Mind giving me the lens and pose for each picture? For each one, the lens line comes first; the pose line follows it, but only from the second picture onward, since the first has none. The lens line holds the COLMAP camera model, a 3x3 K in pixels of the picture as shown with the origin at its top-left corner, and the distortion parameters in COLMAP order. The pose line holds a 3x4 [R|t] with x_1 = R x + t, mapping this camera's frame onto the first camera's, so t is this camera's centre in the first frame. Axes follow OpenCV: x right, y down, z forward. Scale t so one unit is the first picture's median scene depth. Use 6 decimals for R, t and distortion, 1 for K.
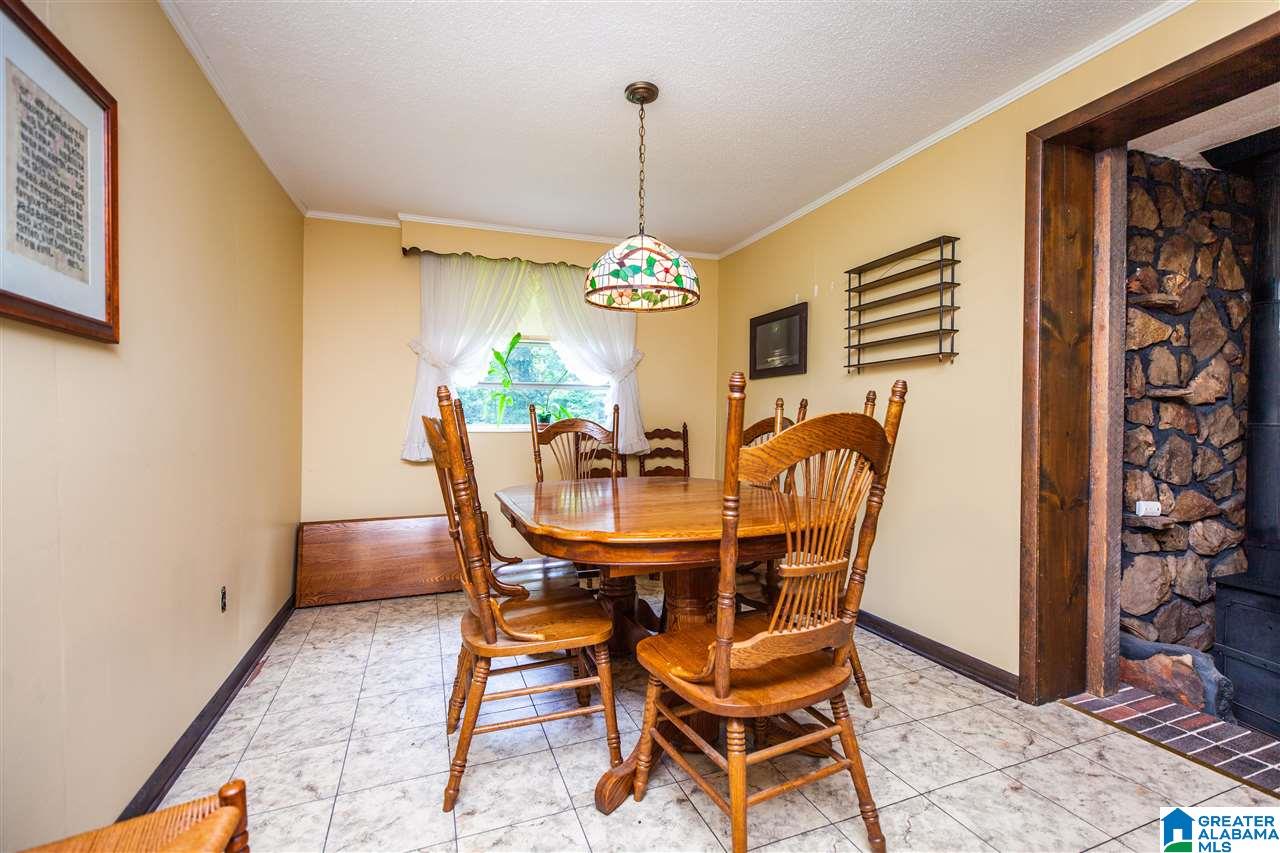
lens RADIAL K [[588.4, 0, 641.3], [0, 588.4, 434.6], [0, 0, 1]] dist [-0.001211, -0.000031]
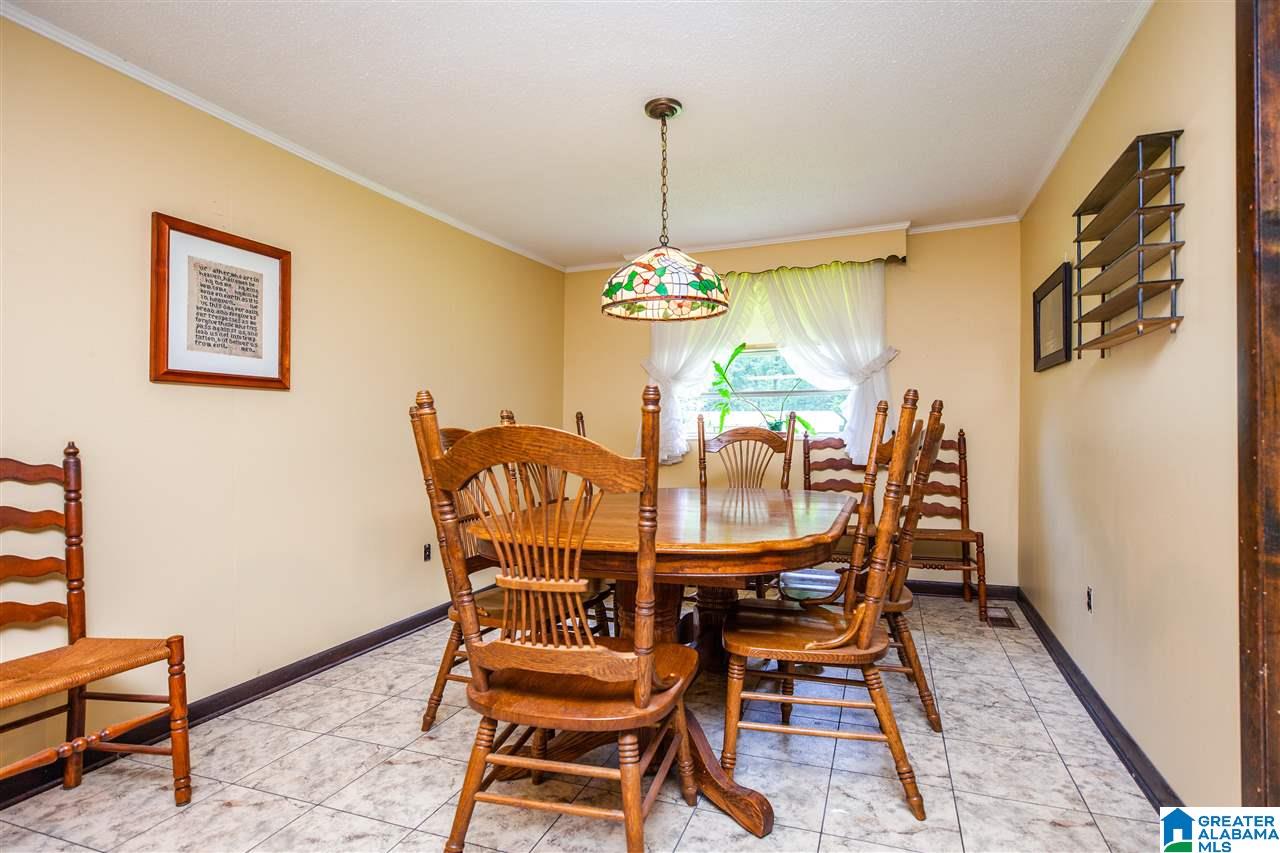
lens RADIAL K [[584.4, 0, 640.0], [0, 584.4, 426.5], [0, 0, 1]] dist [0.000564, 0.000233]
pose [[0.759848, -0.008116, -0.650050, 0.559446], [-0.007677, 0.999740, -0.021455, -0.007721], [0.650055, 0.021293, 0.759588, 0.194025]]
